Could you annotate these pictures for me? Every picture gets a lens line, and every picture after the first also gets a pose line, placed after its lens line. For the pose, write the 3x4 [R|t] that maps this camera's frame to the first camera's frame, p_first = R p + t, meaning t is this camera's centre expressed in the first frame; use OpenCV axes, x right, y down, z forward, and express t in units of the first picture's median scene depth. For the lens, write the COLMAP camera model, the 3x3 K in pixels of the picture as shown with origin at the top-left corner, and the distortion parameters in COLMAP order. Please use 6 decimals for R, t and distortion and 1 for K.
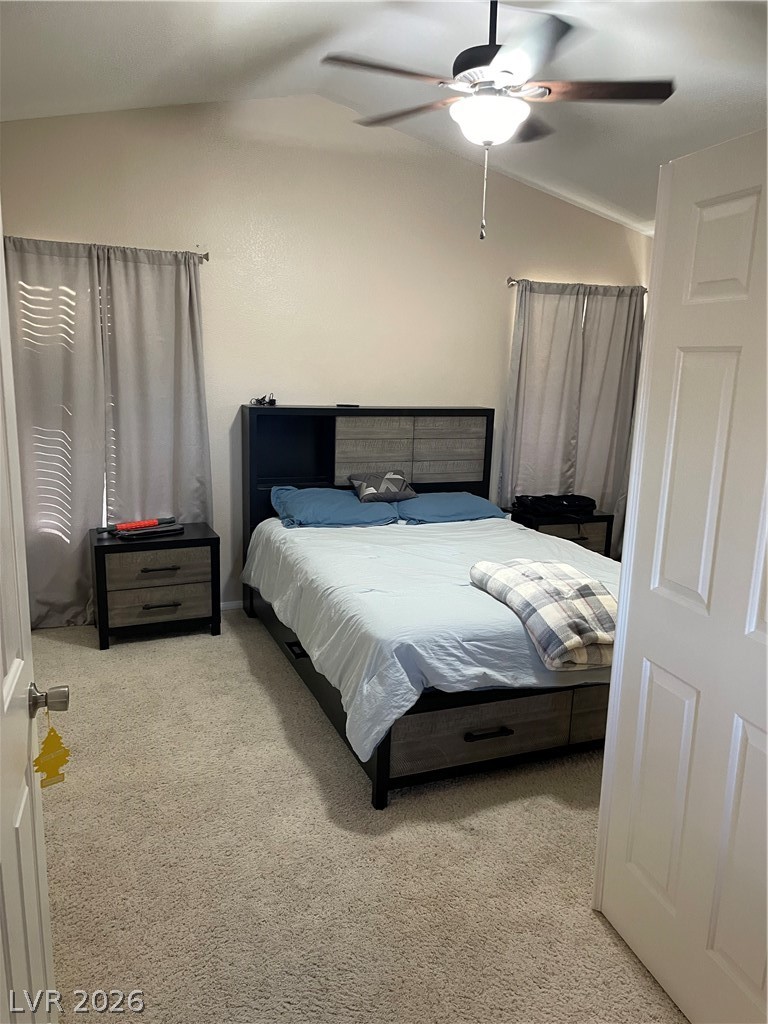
lens RADIAL K [[767.4, 0, 380.2], [0, 767.4, 515.3], [0, 0, 1]] dist [0.097710, -0.122002]
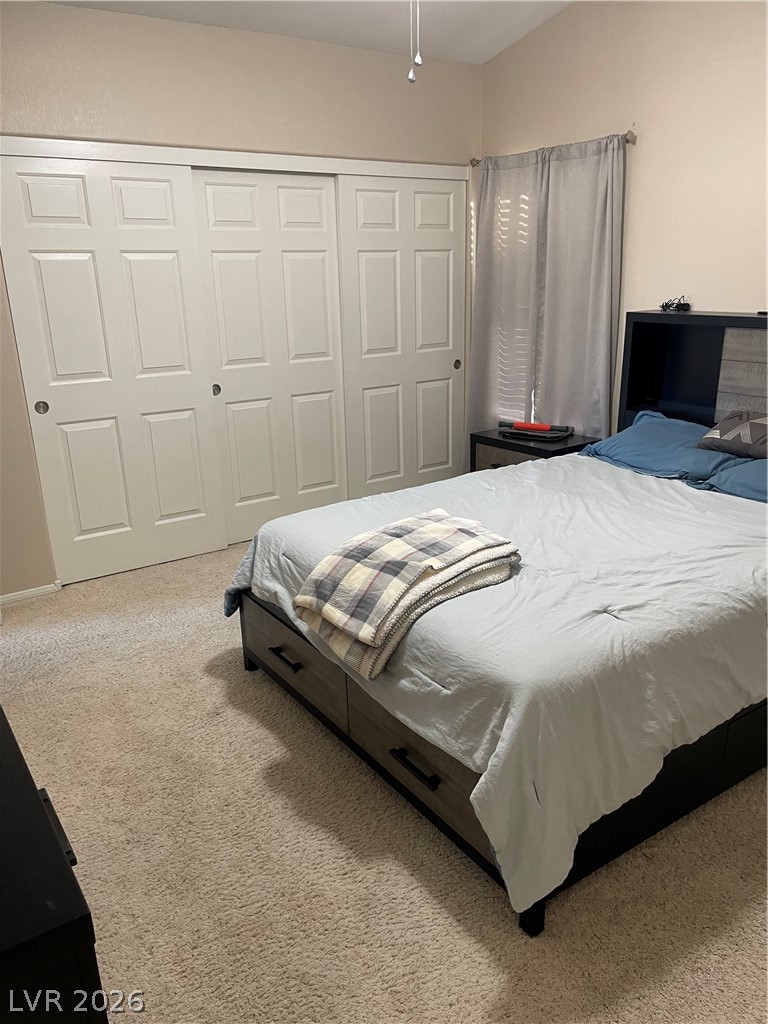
lens RADIAL K [[767.4, 0, 380.2], [0, 767.4, 515.3], [0, 0, 1]] dist [0.097710, -0.122002]
pose [[0.213042, 0.265127, -0.940383, 0.670999], [-0.163503, 0.958581, 0.233216, -0.084319], [0.963265, 0.104071, 0.247567, 0.571079]]
